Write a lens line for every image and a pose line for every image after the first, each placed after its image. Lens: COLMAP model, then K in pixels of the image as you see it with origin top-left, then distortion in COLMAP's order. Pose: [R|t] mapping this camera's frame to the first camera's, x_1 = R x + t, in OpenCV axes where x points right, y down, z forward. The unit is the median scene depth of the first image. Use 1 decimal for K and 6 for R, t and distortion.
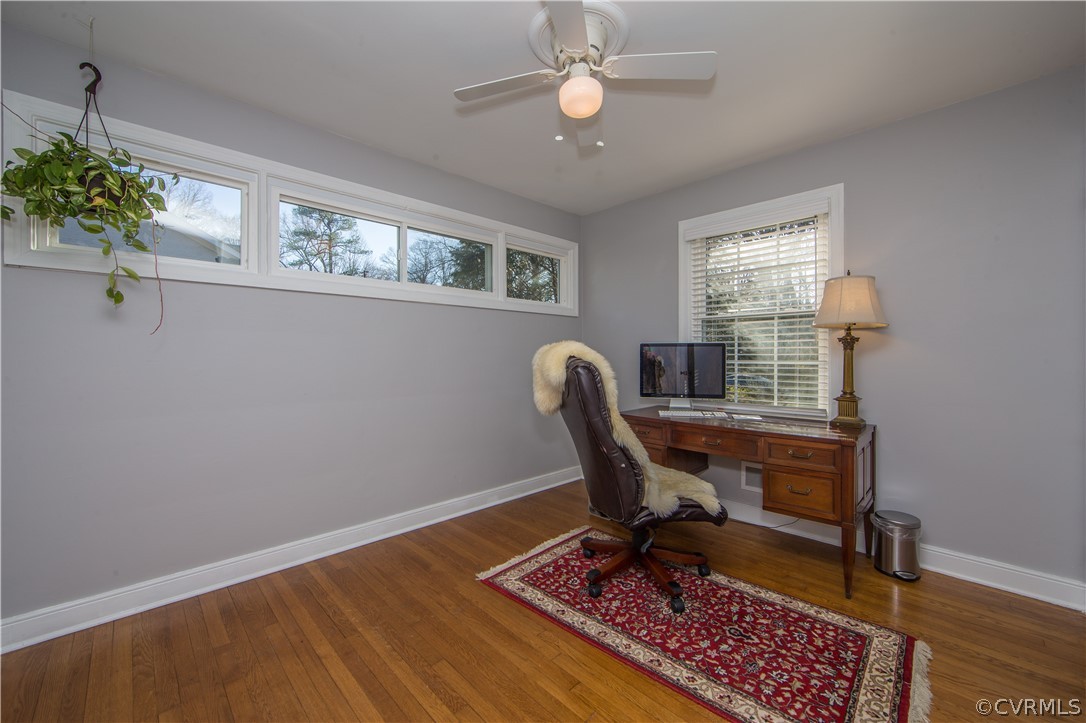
lens RADIAL K [[442.0, 0, 541.2], [0, 442.0, 358.9], [0, 0, 1]] dist [-0.013790, 0.002603]
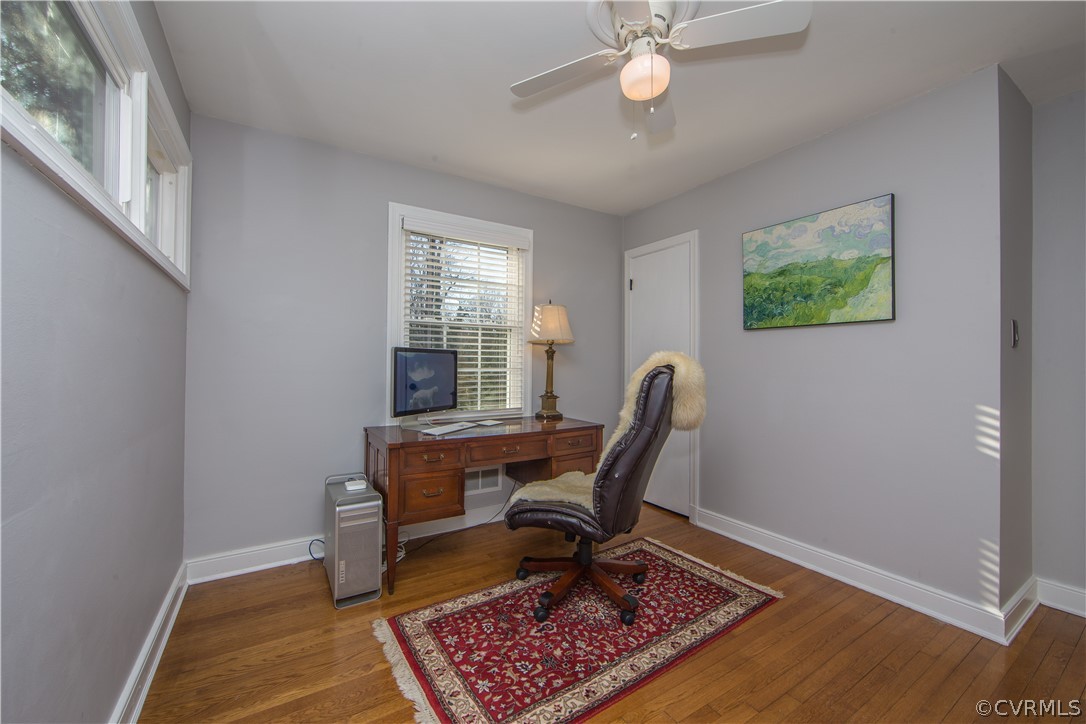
lens RADIAL K [[442.0, 0, 544.4], [0, 442.0, 361.1], [0, 0, 1]] dist [-0.013790, 0.002603]
pose [[0.181574, 0.006356, 0.983357, -0.705199], [0.000909, 0.999978, -0.006631, -0.008625], [-0.983377, 0.002098, 0.181565, 0.894820]]
